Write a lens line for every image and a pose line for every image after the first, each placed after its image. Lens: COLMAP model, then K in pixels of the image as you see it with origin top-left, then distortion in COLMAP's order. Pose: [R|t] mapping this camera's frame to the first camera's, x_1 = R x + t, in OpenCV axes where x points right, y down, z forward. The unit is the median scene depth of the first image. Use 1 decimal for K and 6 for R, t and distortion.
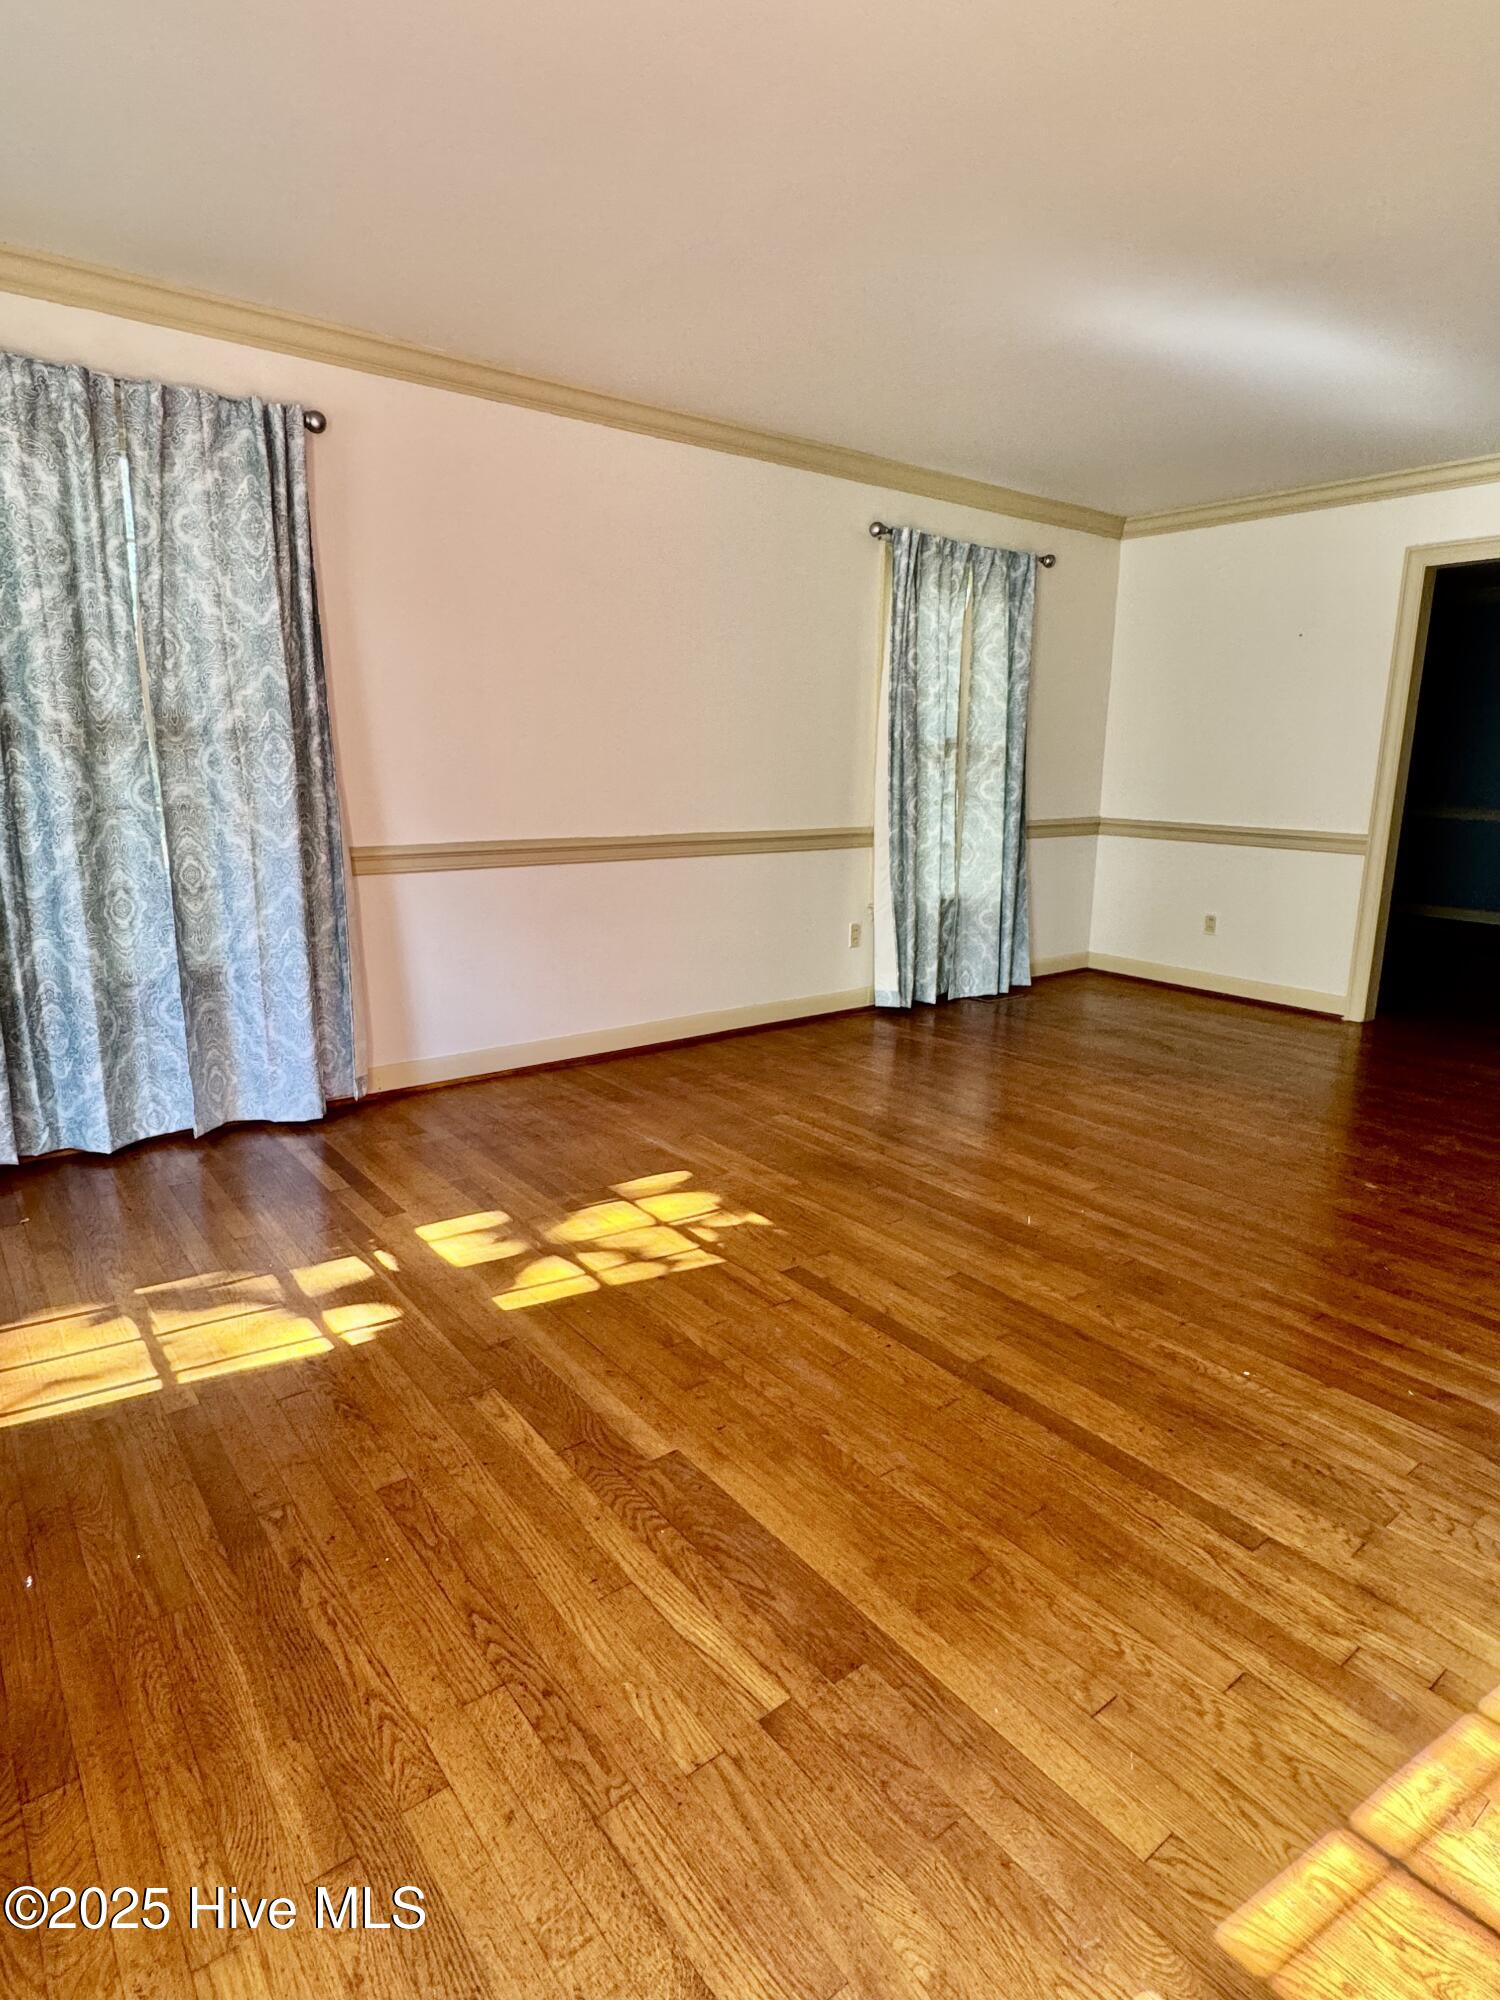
lens RADIAL K [[1070.7, 0, 745.7], [0, 1070.7, 1000.0], [0, 0, 1]] dist [-0.000280, 0.001022]
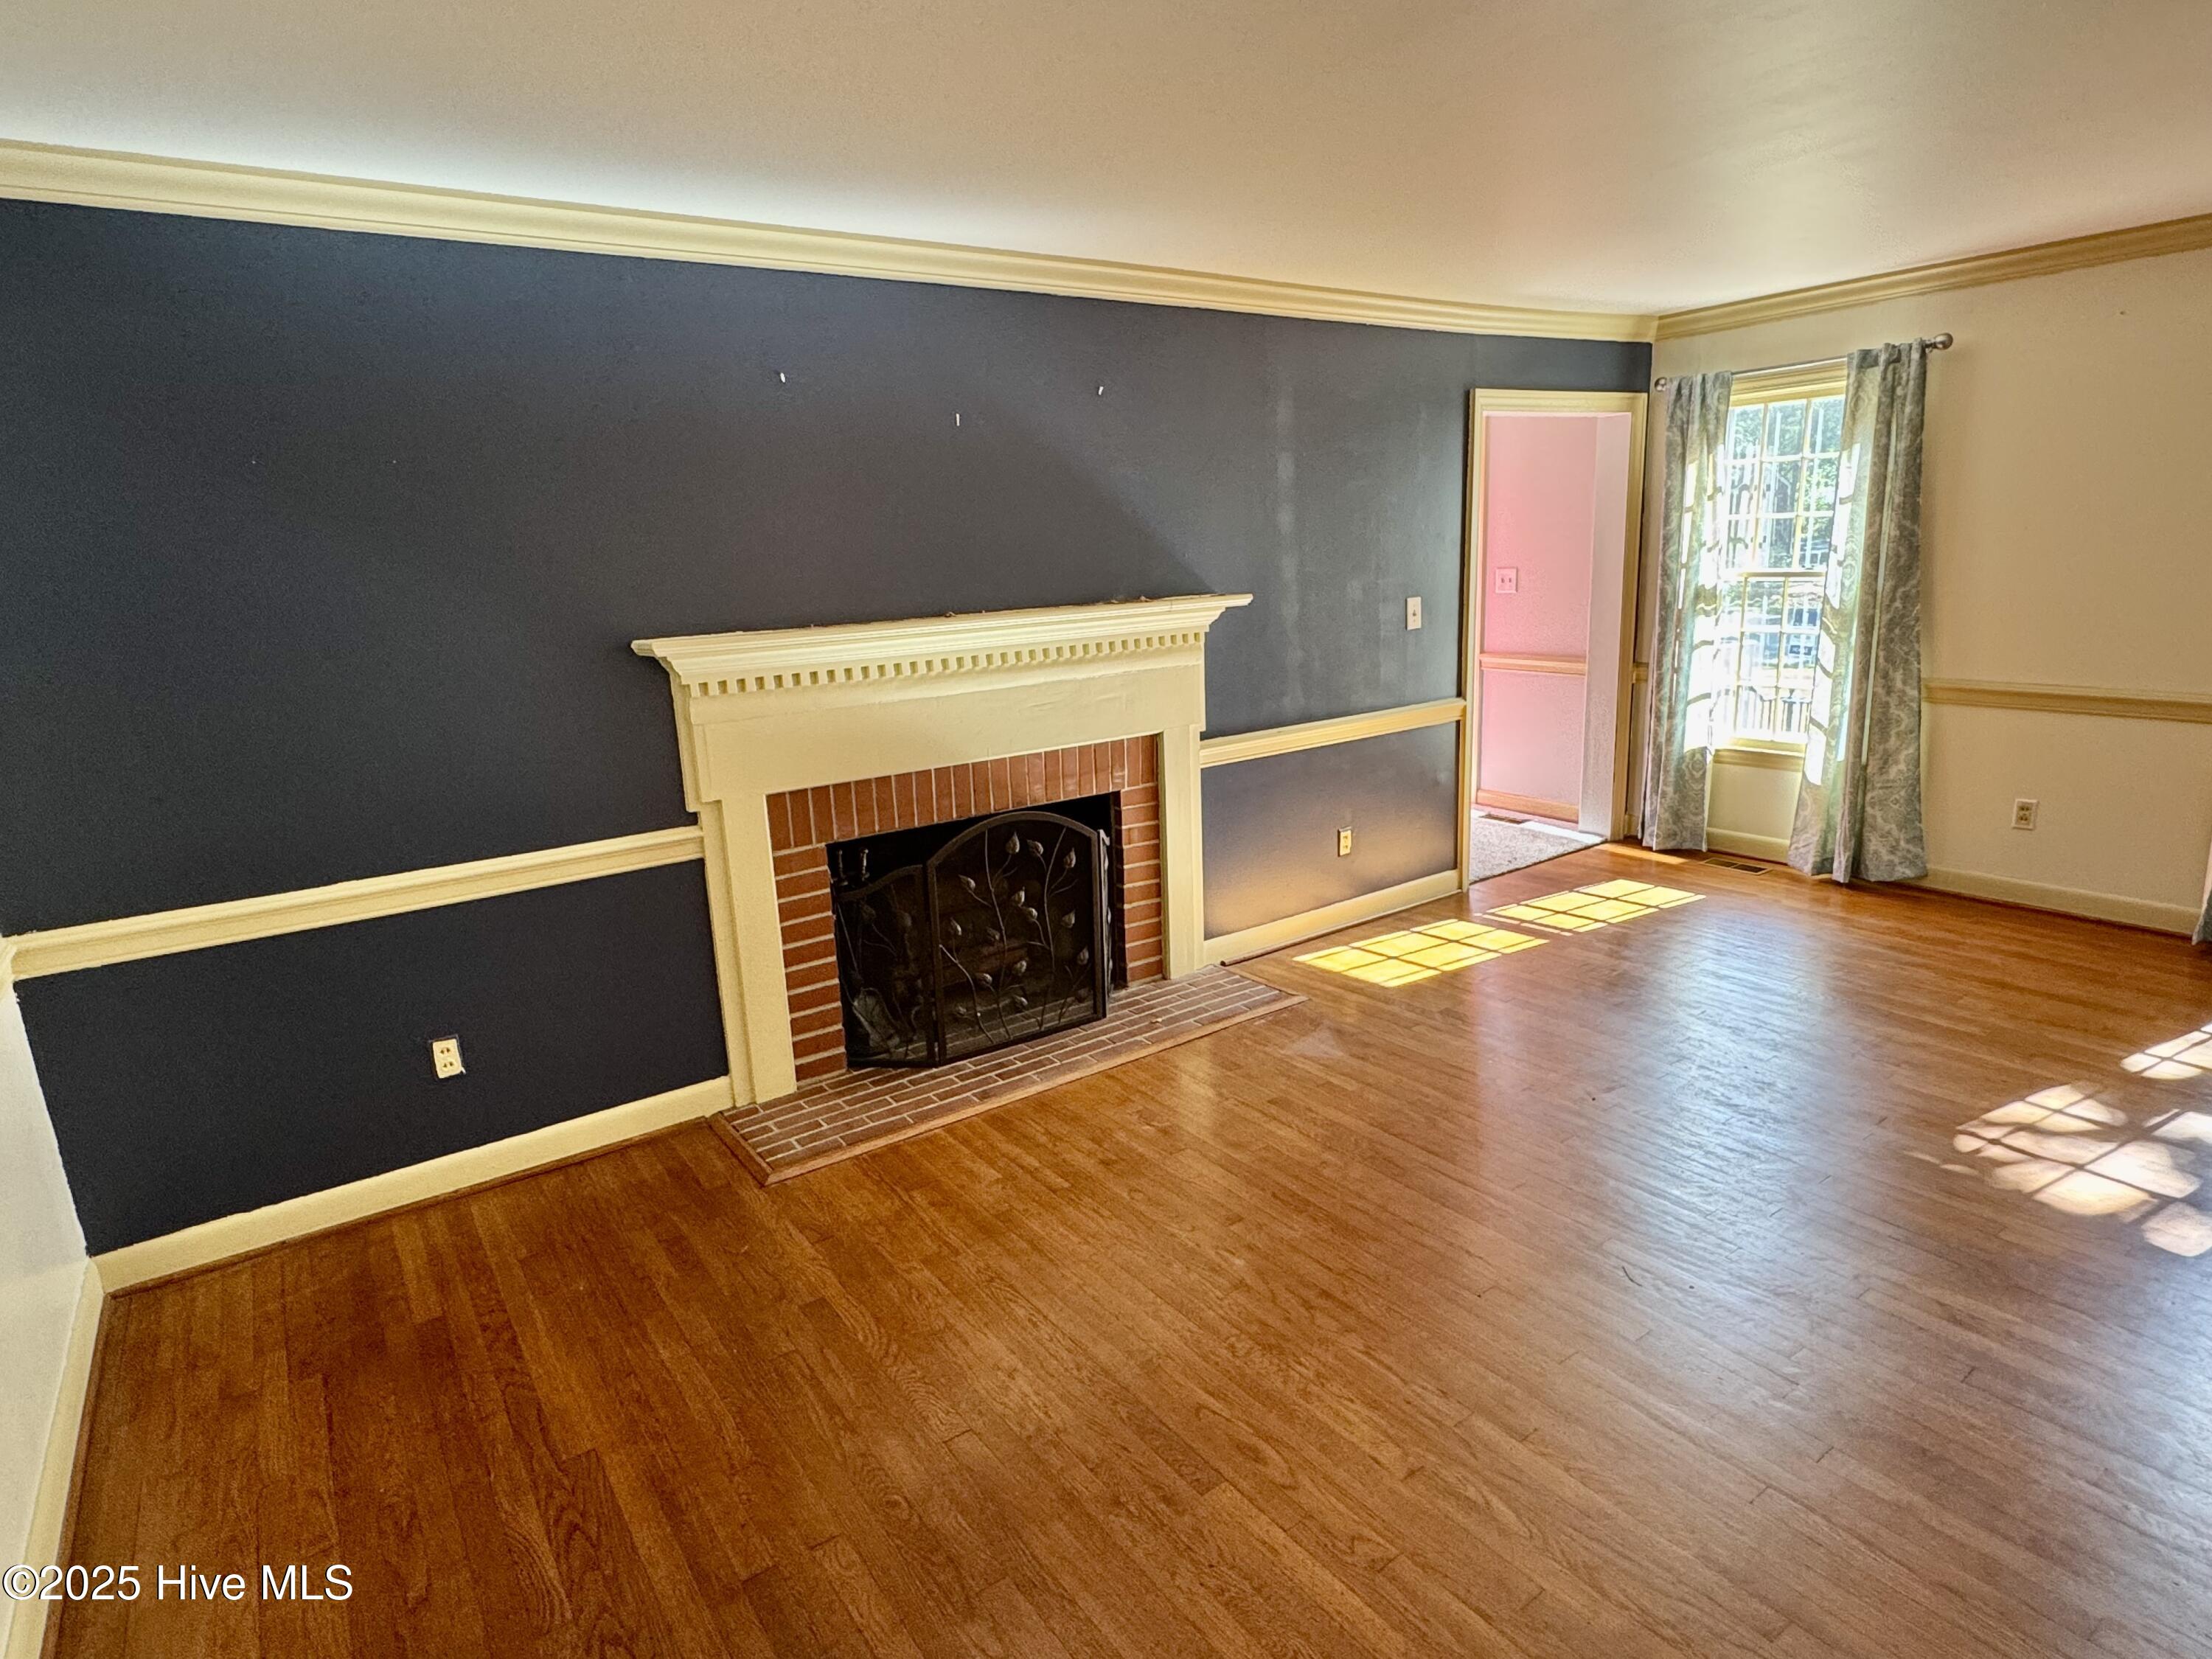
lens RADIAL K [[1216.2, 0, 1106.0], [0, 1216.2, 829.5], [0, 0, 1]] dist [-0.000294, 0.000793]
pose [[-0.998004, 0.016376, 0.060993, 0.811719], [0.042024, 0.893131, 0.447830, -0.660910], [-0.047141, 0.449499, -0.892036, 2.179010]]
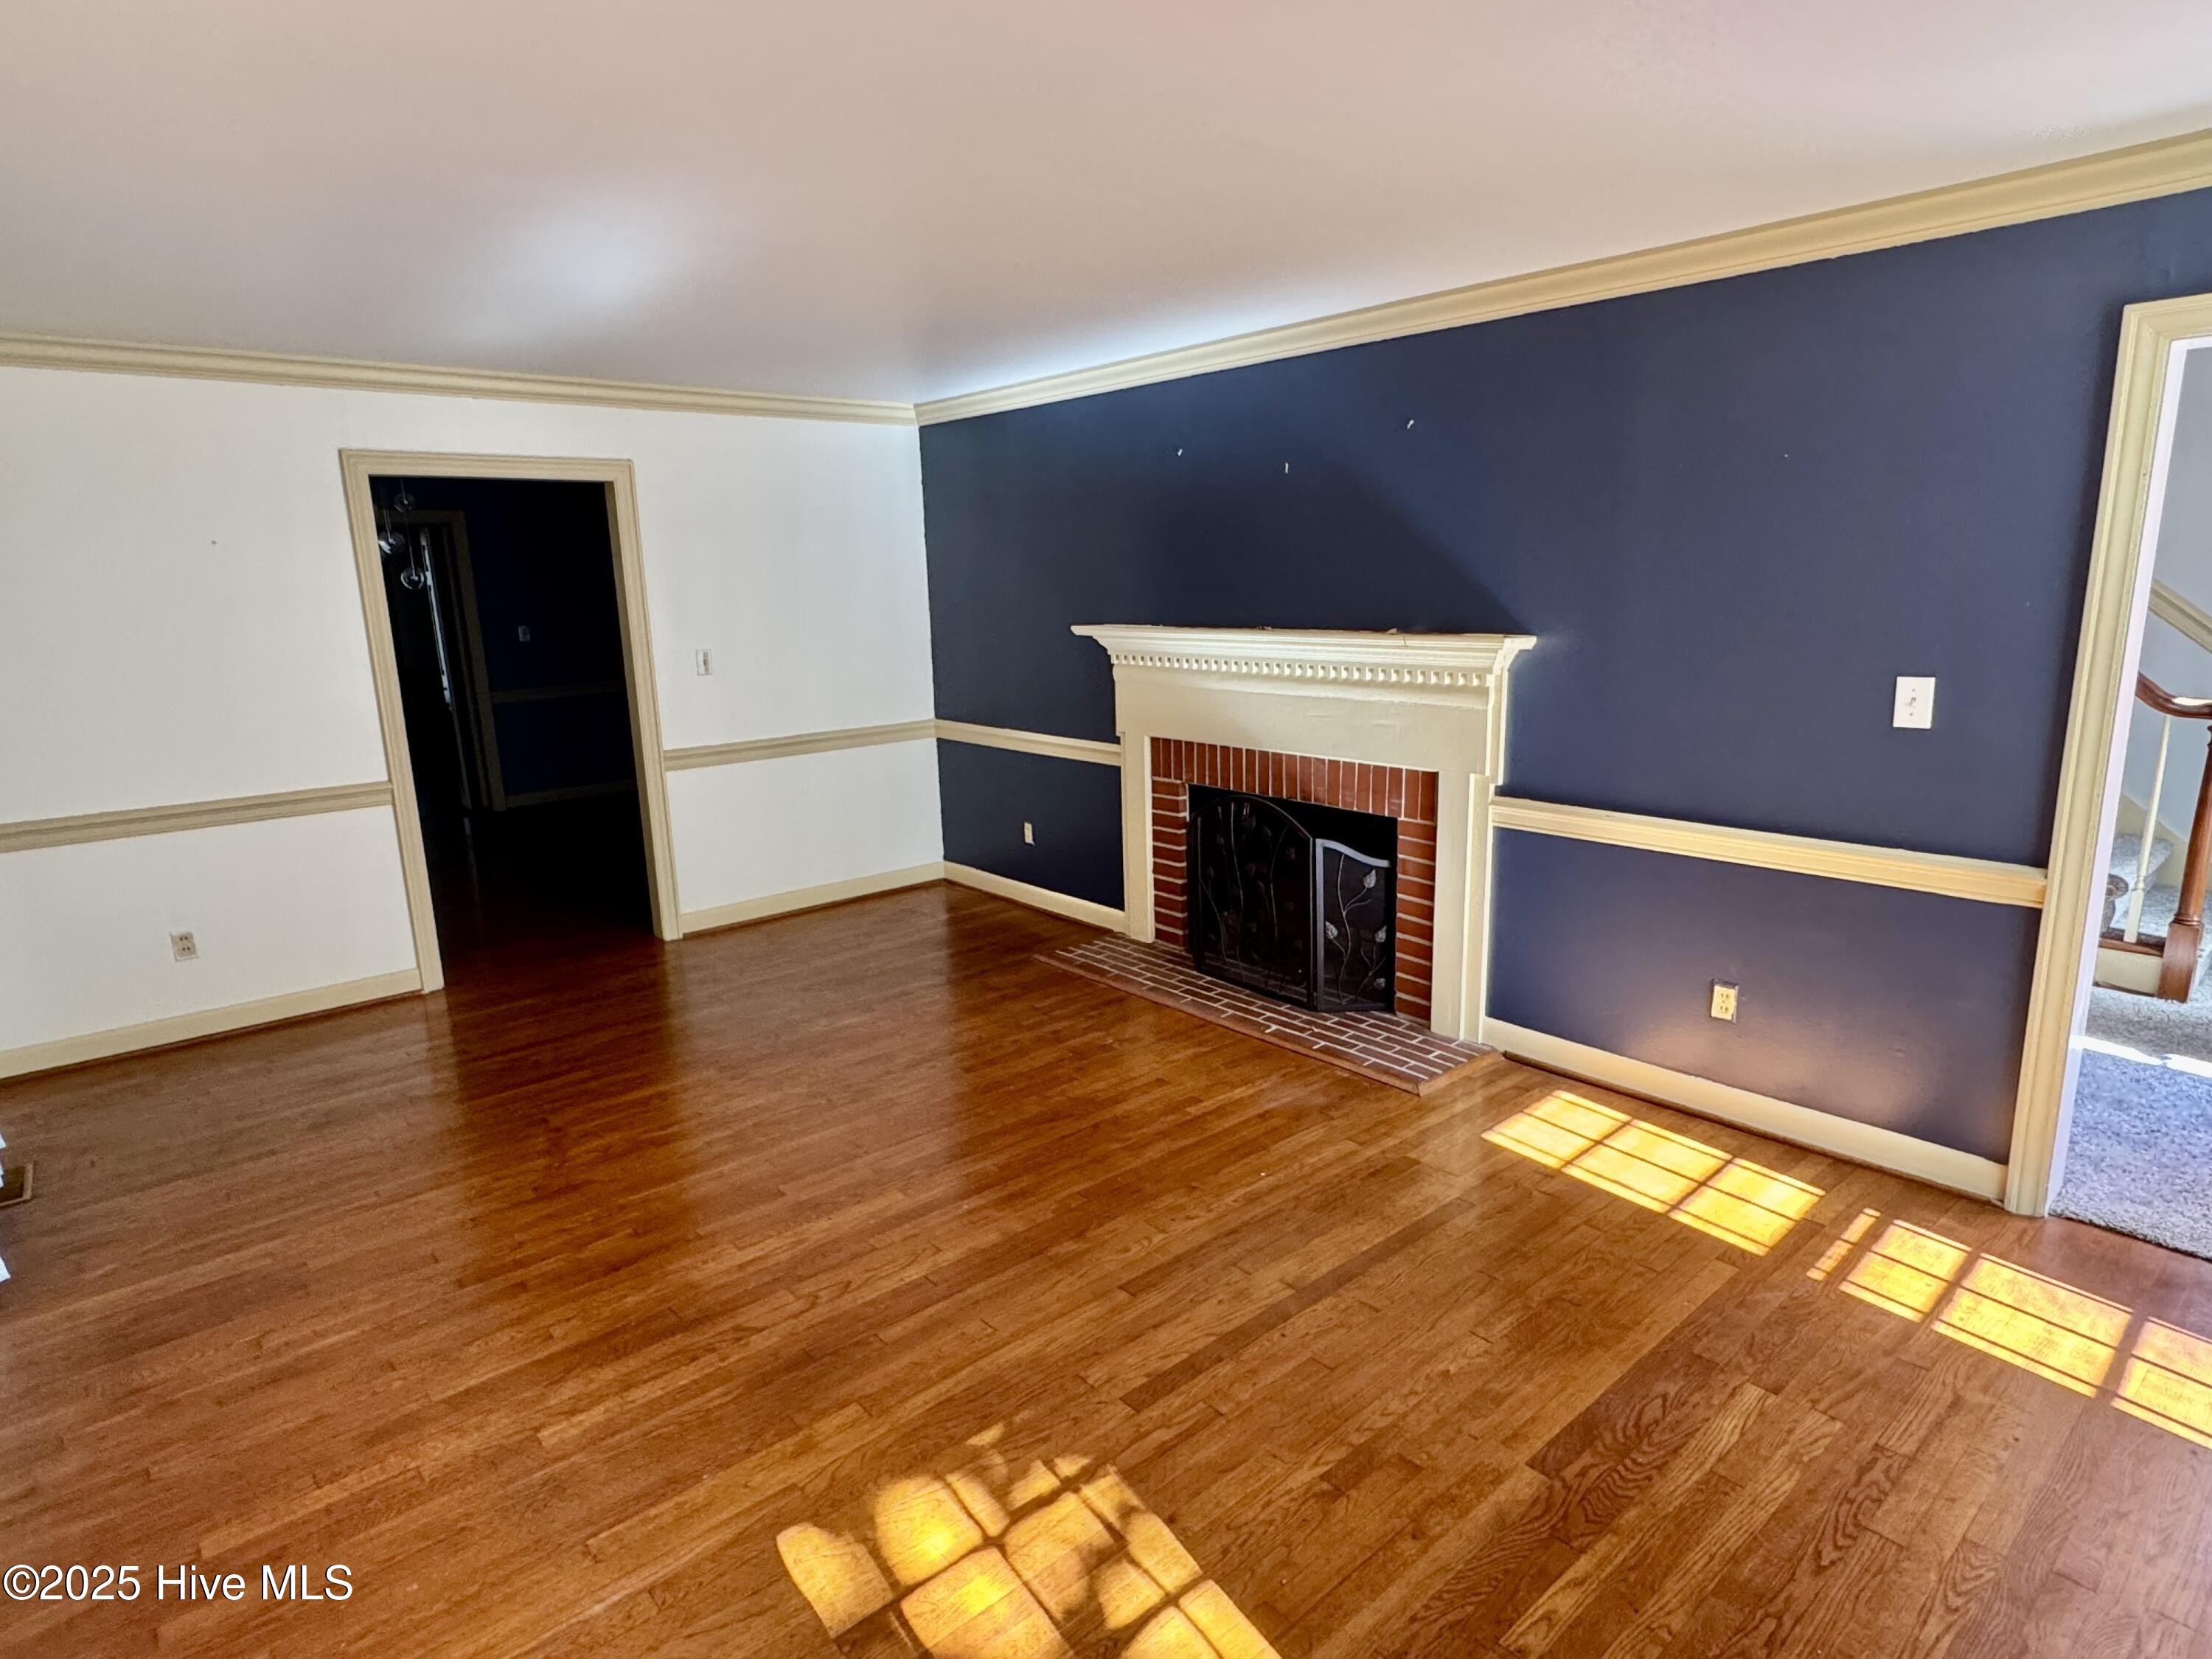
lens RADIAL K [[1216.2, 0, 1106.0], [0, 1216.2, 829.5], [0, 0, 1]] dist [-0.000294, 0.000793]
pose [[-0.041445, -0.218157, 0.975033, -0.830446], [0.251601, 0.942145, 0.221493, -0.403987], [-0.966943, 0.254499, 0.015842, 0.960659]]
